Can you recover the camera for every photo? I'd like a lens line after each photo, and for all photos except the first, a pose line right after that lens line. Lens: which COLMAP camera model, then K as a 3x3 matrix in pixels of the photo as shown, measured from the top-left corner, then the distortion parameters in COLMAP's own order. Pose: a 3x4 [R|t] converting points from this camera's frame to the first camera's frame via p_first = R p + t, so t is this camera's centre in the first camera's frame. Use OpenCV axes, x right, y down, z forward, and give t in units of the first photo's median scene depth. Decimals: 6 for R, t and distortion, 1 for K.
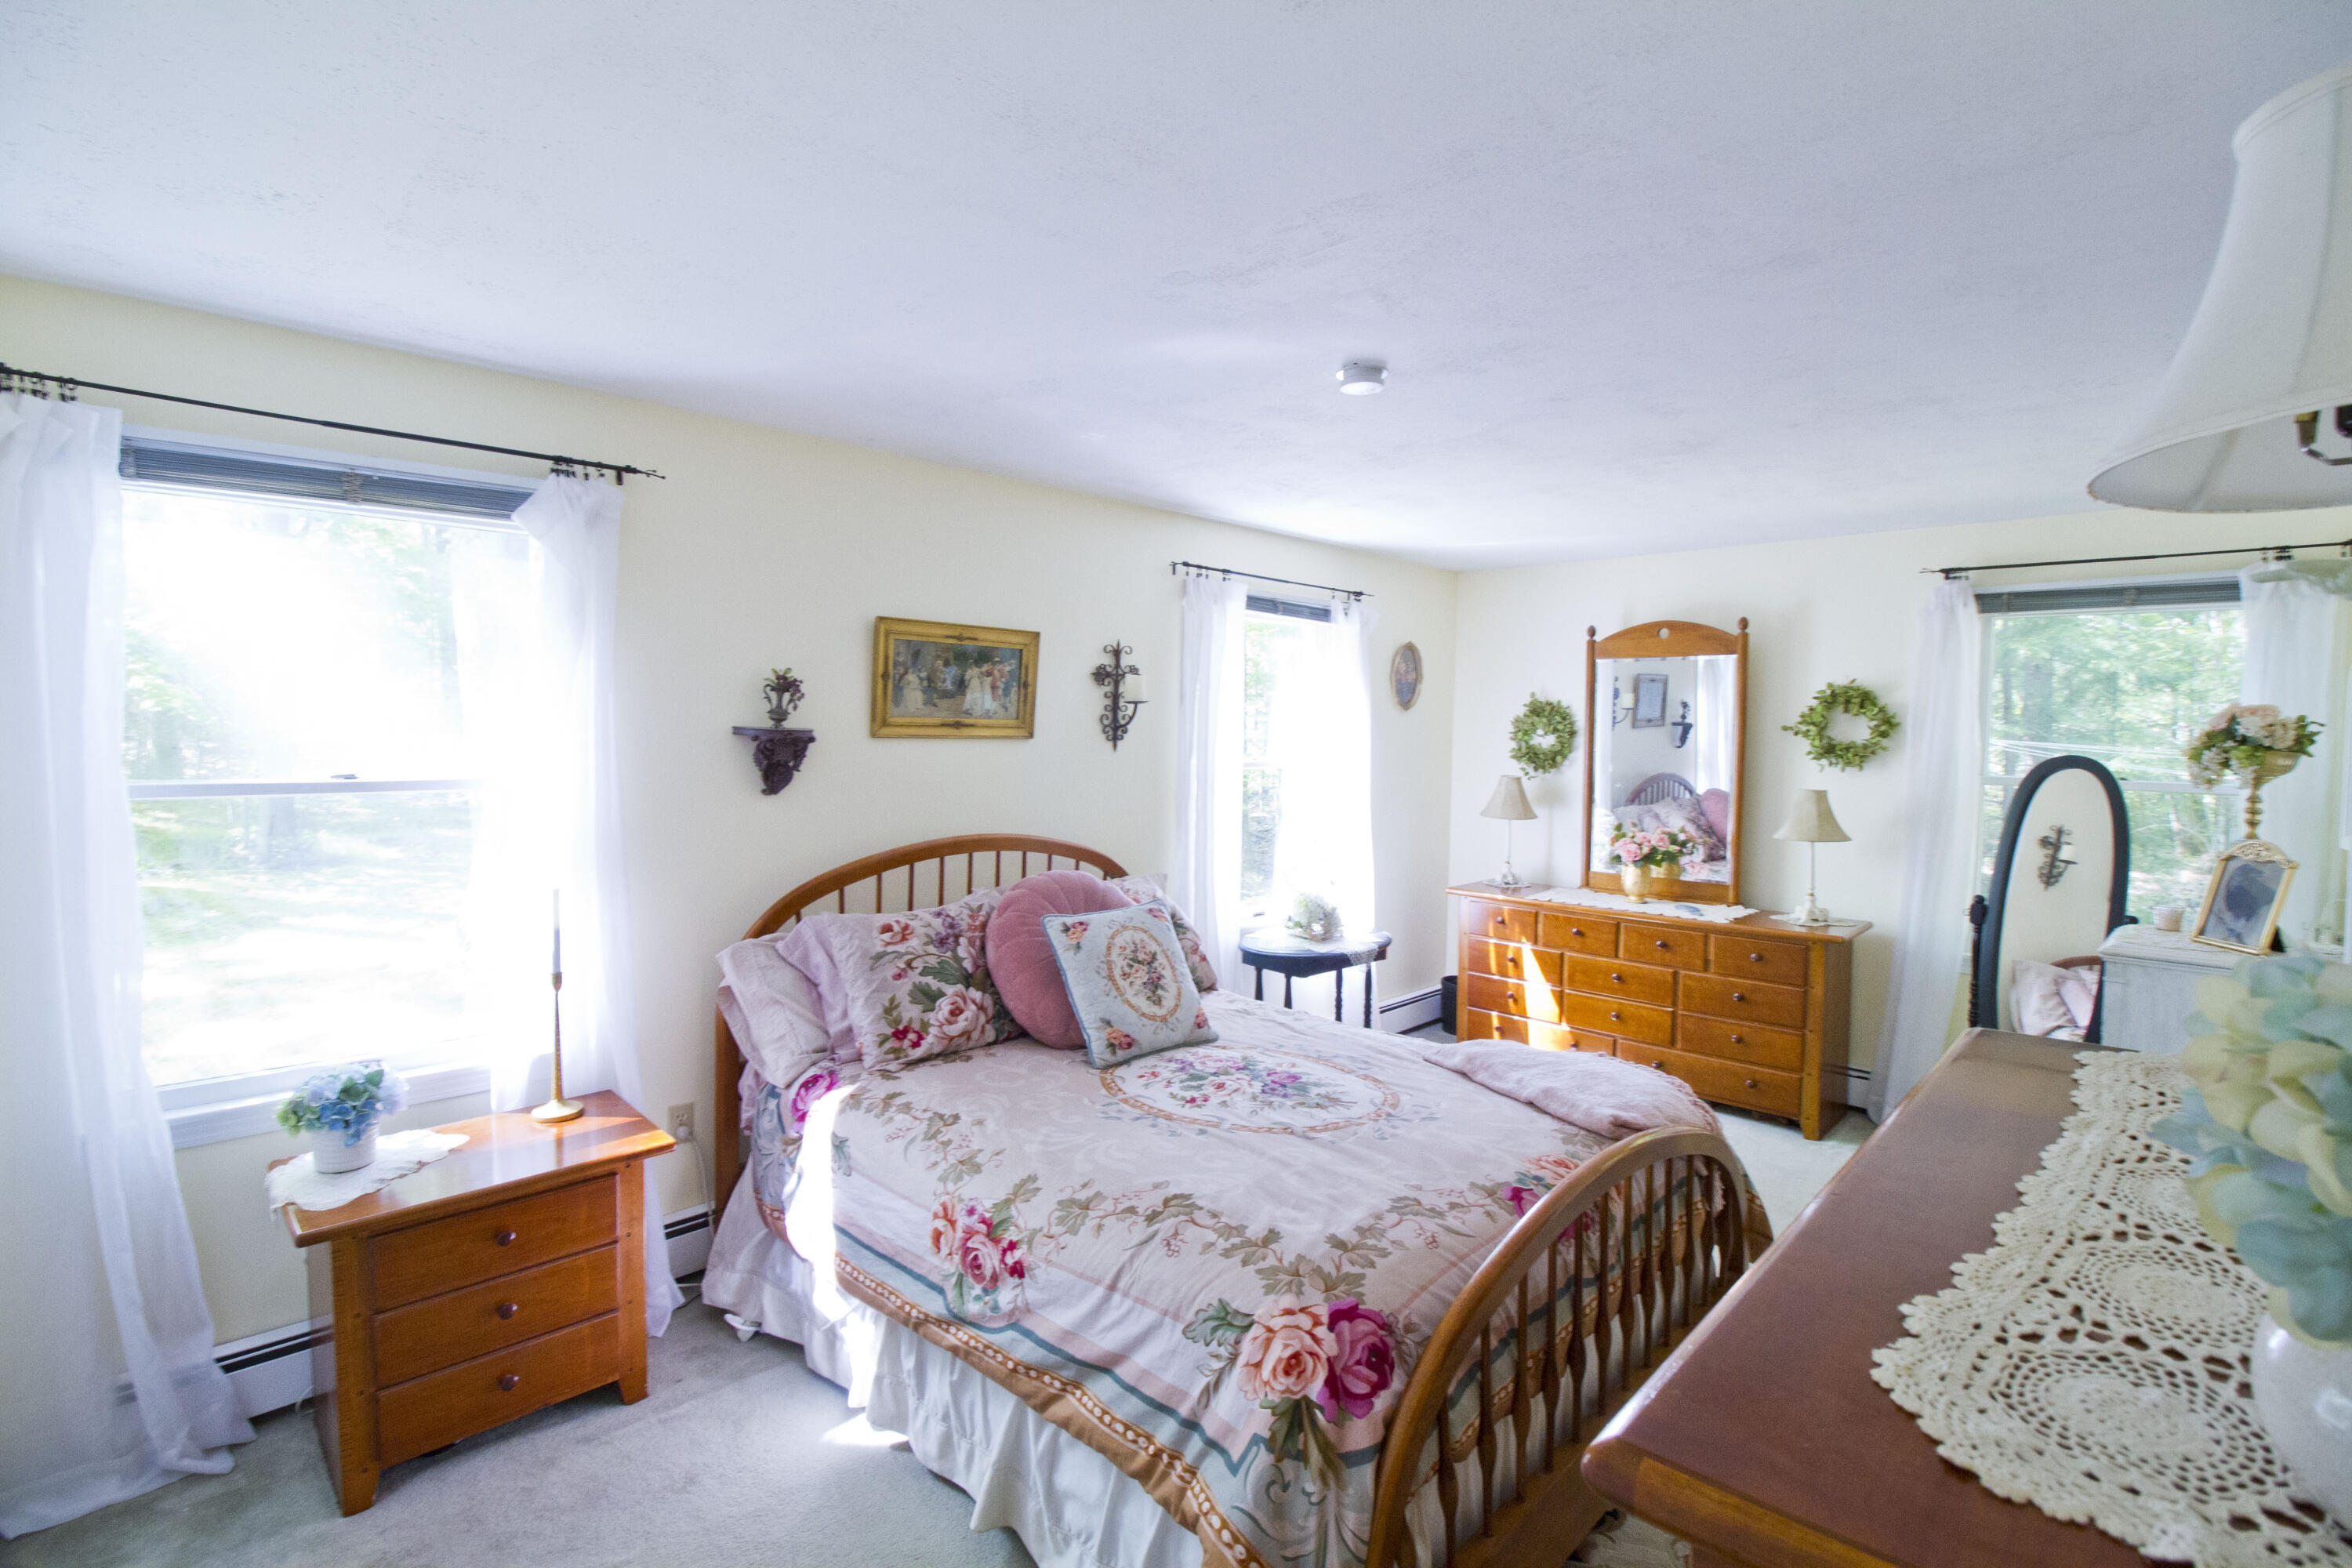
lens RADIAL K [[1088.6, 0, 1180.7], [0, 1088.6, 775.1], [0, 0, 1]] dist [-0.001109, -0.011789]
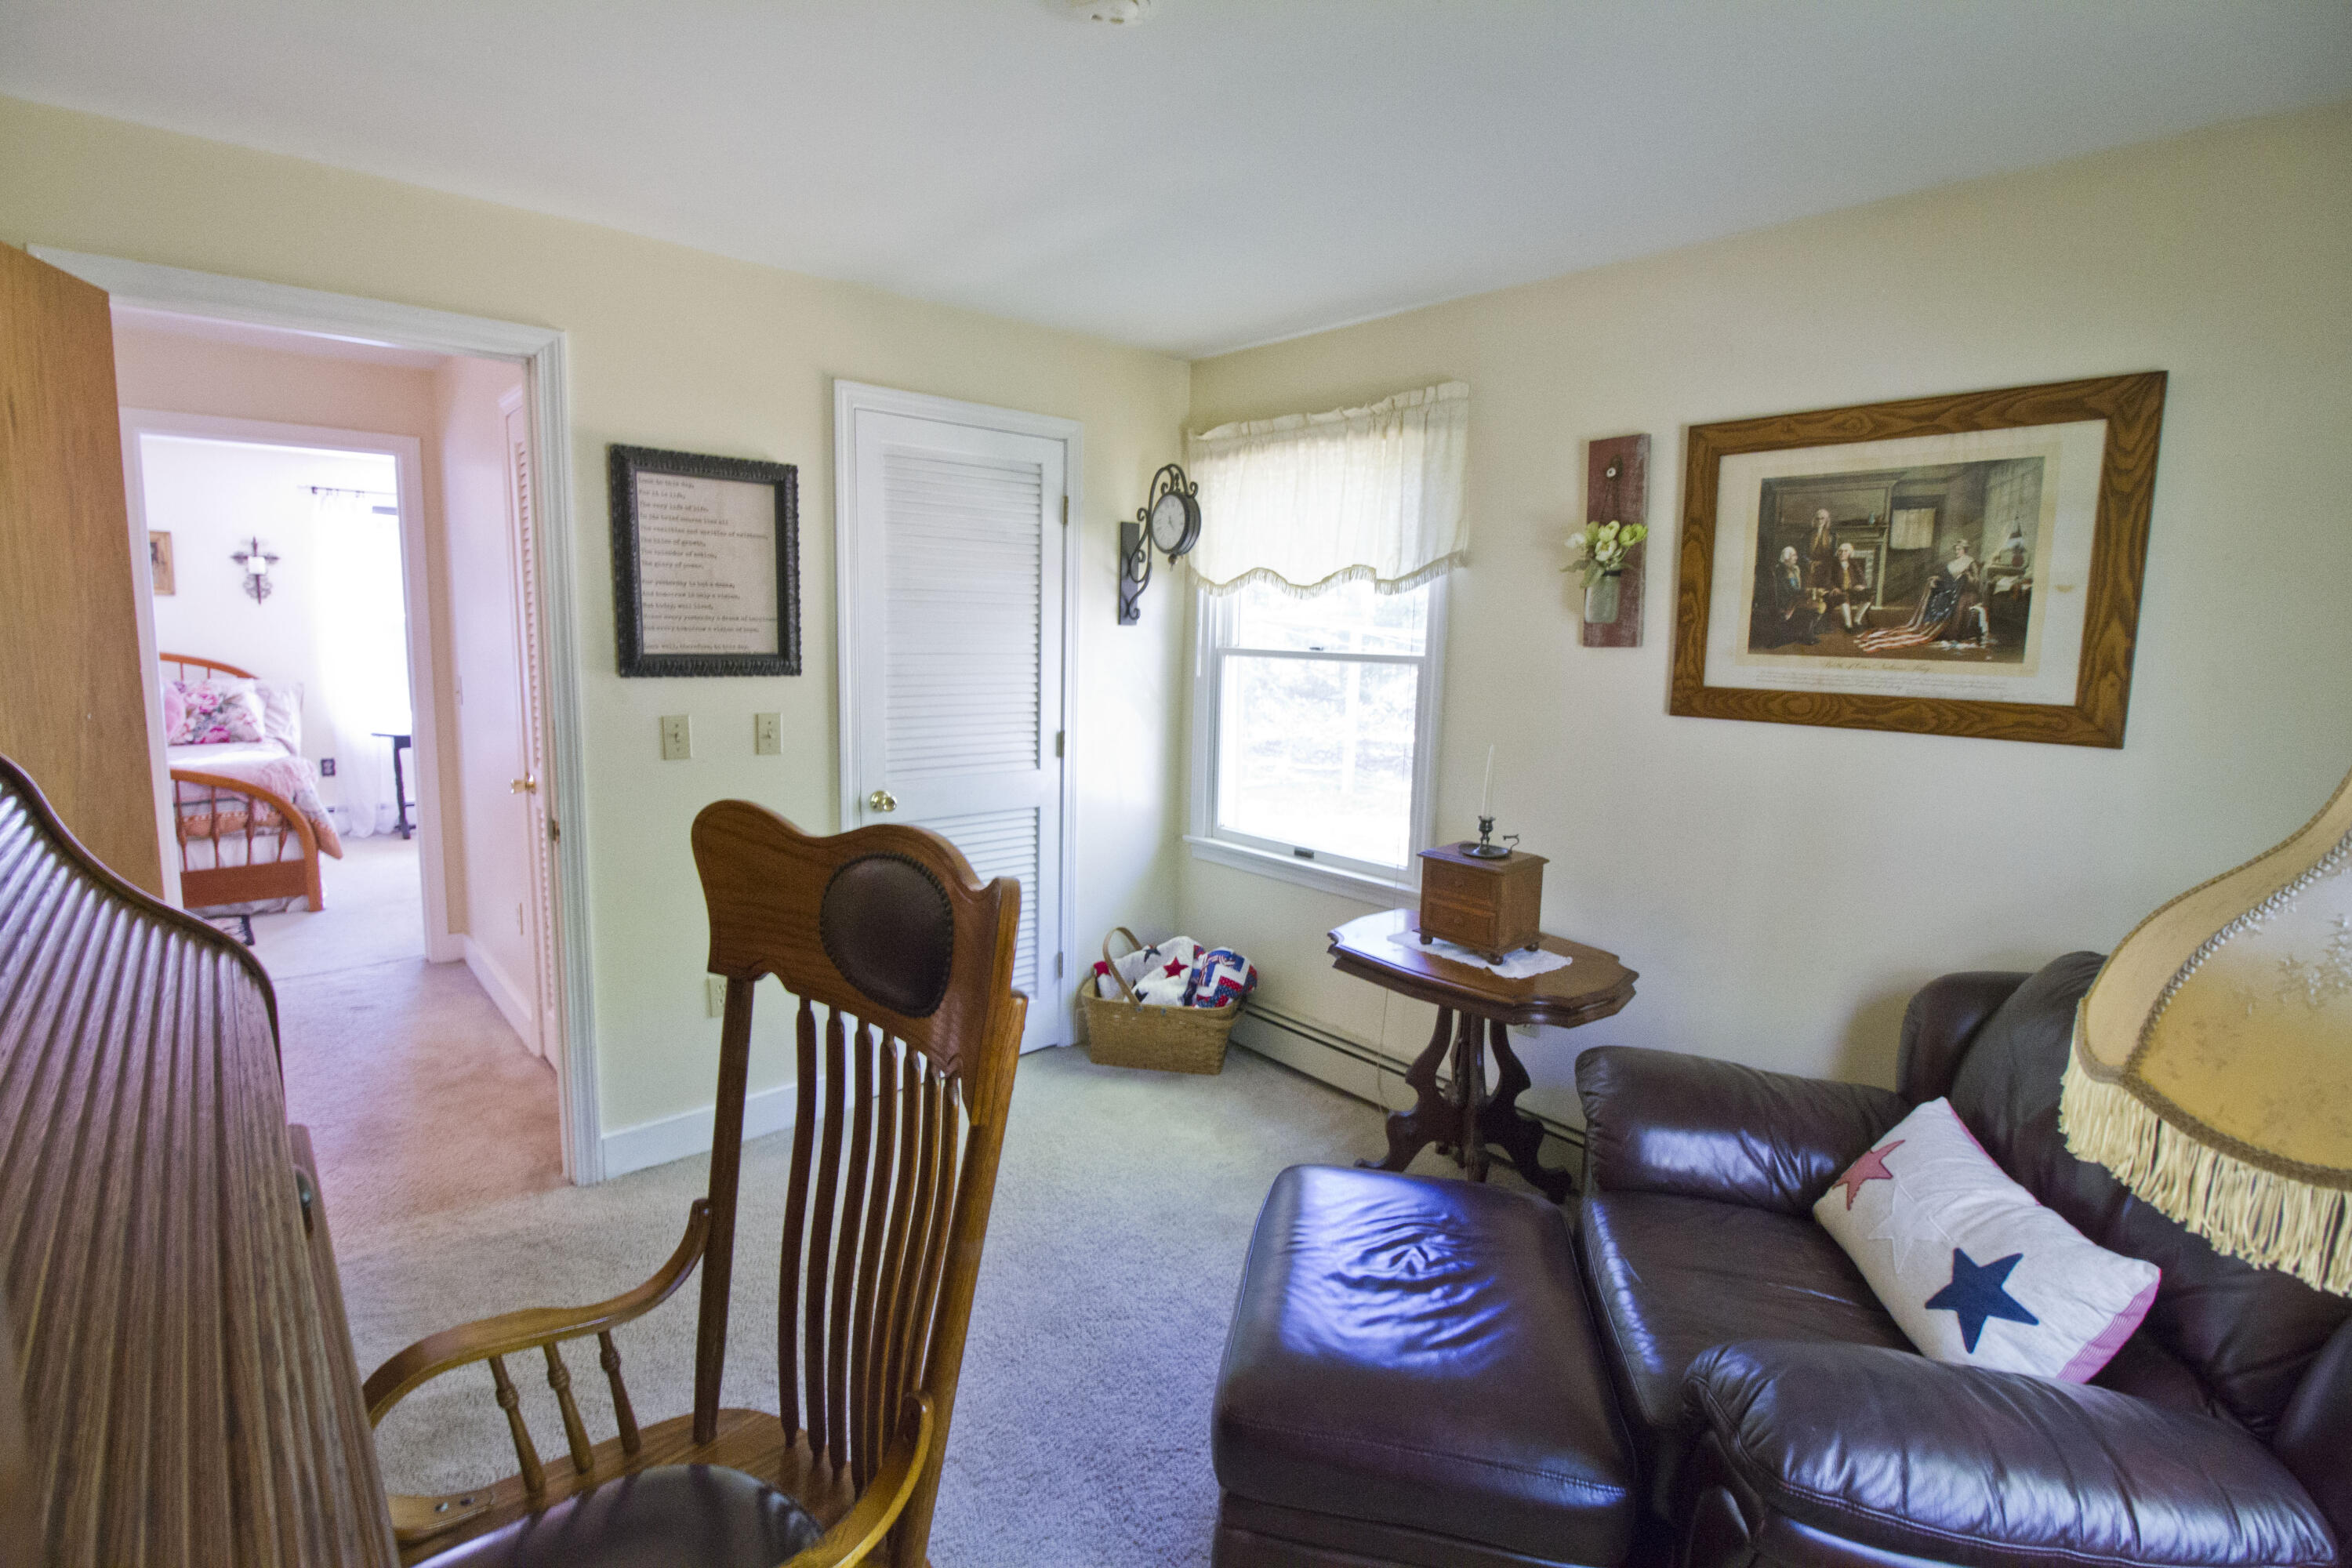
lens RADIAL K [[1088.6, 0, 1171.3], [0, 1088.6, 780.1], [0, 0, 1]] dist [-0.001109, -0.011789]
pose [[0.997888, 0.024516, -0.060150, 1.857350], [-0.019156, 0.995925, 0.088127, 0.093062], [0.062065, -0.086789, 0.994291, -0.730227]]
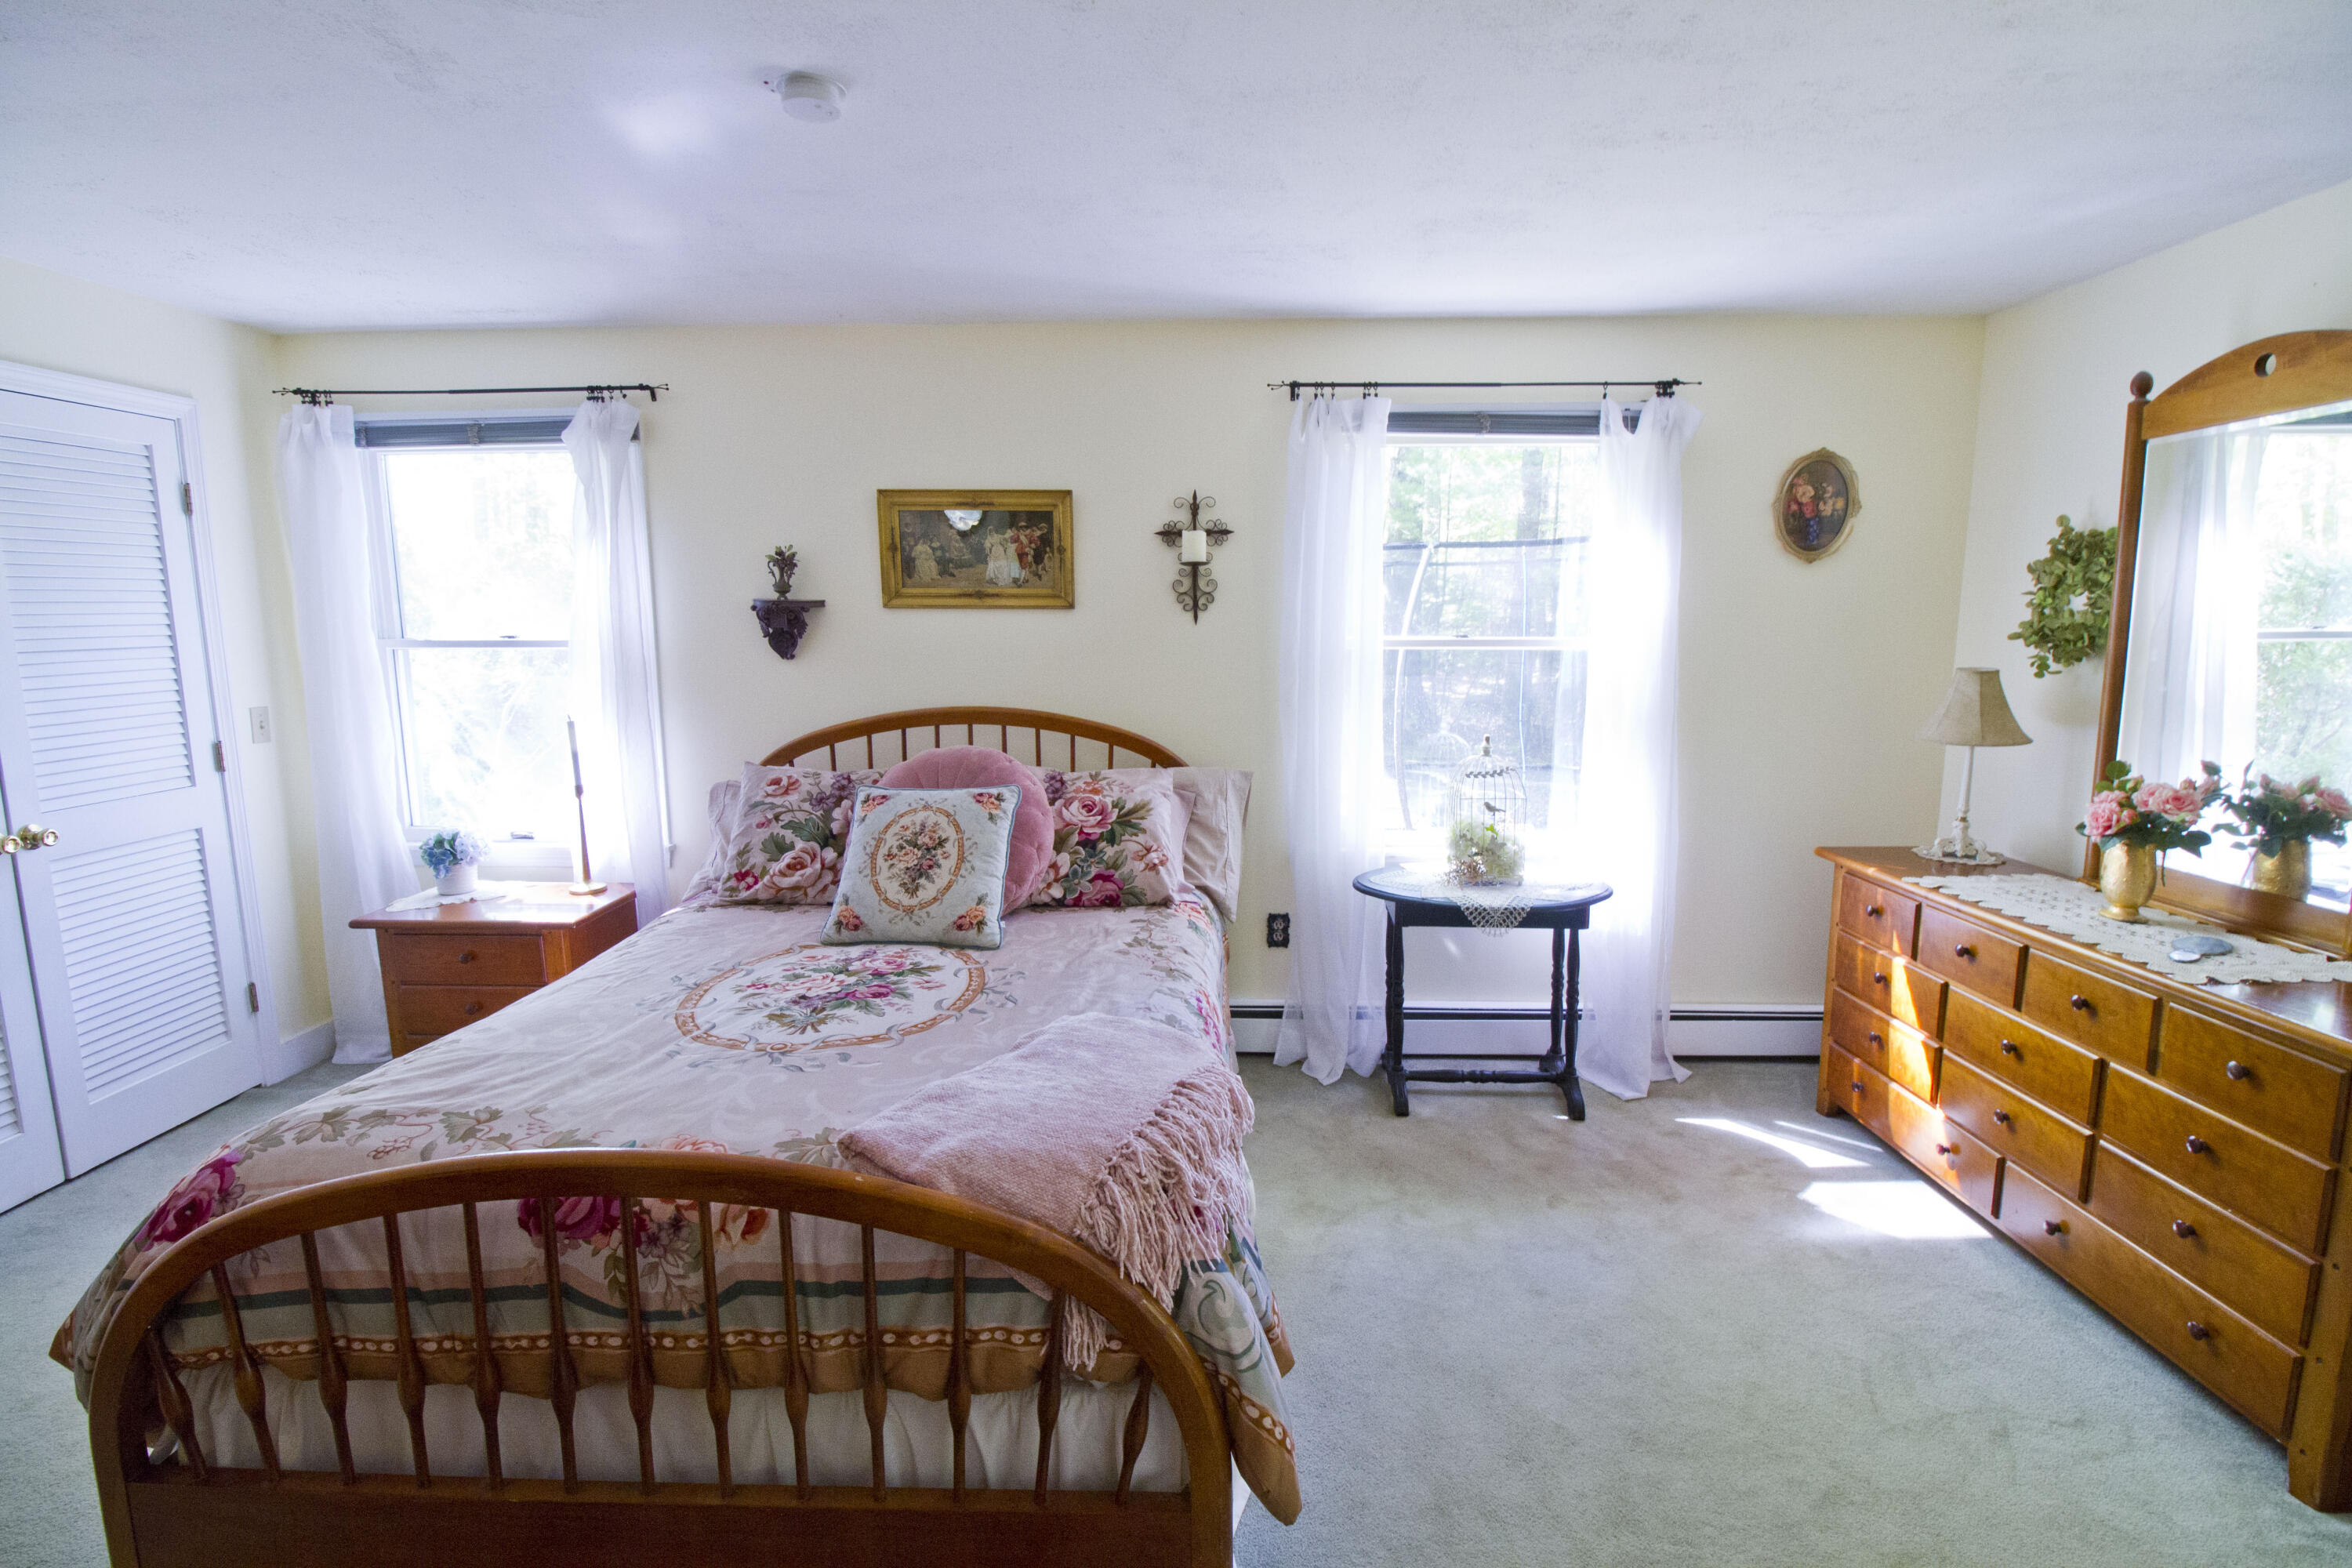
lens RADIAL K [[1088.6, 0, 1173.6], [0, 1088.6, 775.2], [0, 0, 1]] dist [-0.001109, -0.011789]
pose [[0.680680, 0.087408, -0.727348, 0.740990], [-0.023526, 0.994952, 0.097550, 0.018414], [0.732203, -0.049289, 0.679300, 0.522069]]
